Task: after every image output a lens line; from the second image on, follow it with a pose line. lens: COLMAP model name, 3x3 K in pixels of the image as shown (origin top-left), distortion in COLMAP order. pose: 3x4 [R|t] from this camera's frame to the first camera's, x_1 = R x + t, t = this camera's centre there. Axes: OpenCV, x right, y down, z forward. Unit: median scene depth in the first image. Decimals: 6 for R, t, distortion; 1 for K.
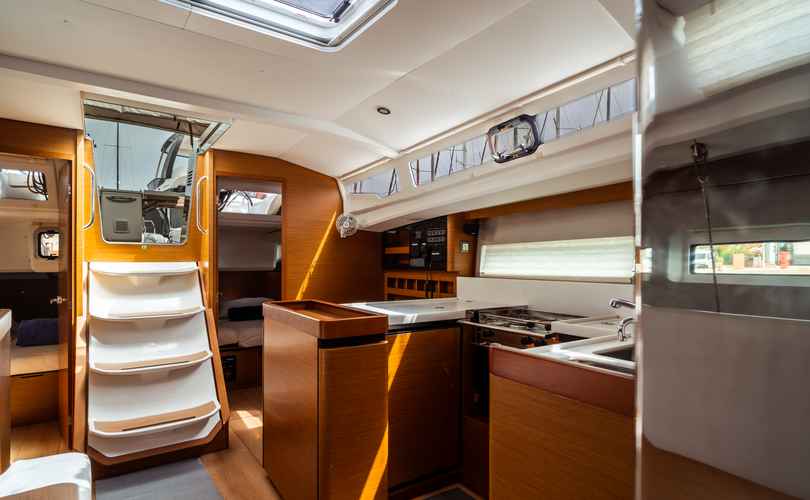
lens RADIAL K [[417.8, 0, 406.6], [0, 417.8, 264.8], [0, 0, 1]] dist [-0.000321, -0.000151]
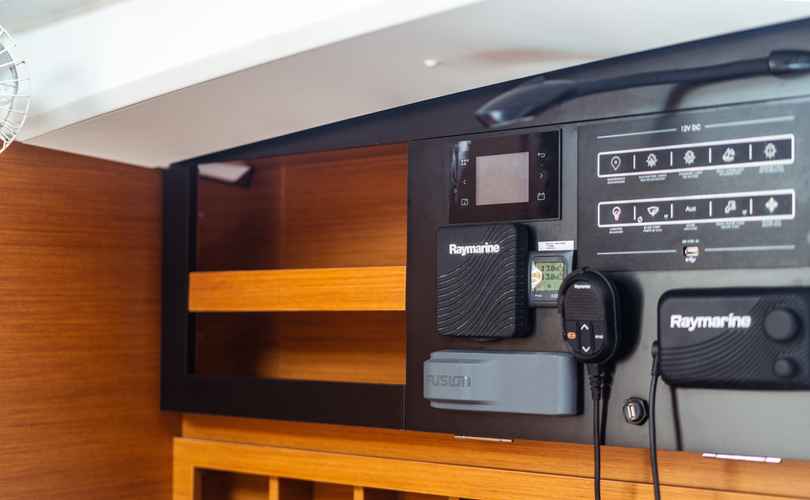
lens RADIAL K [[1313.0, 0, 405.0], [0, 1313.0, 250.0], [0, 0, 1]] dist [0.056589, 0.084312]
pose [[0.957058, 0.019651, 0.289231, -0.129868], [-0.001474, 0.998017, -0.062930, -0.021101], [-0.289894, 0.059802, 0.955189, 0.601944]]
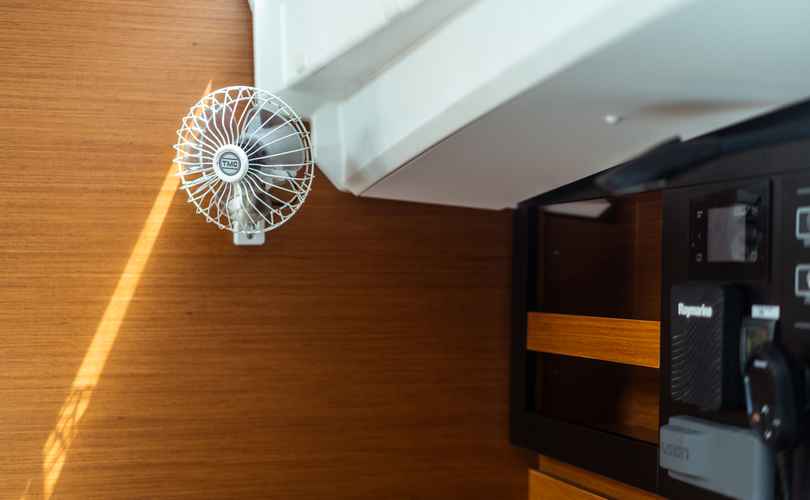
lens RADIAL K [[1313.0, 0, 405.0], [0, 1313.0, 250.0], [0, 0, 1]] dist [0.056589, 0.084312]
pose [[0.958069, 0.011127, -0.286321, 0.050241], [-0.021063, 0.999277, -0.031645, -0.053150], [0.285762, 0.036349, 0.957611, 0.599443]]
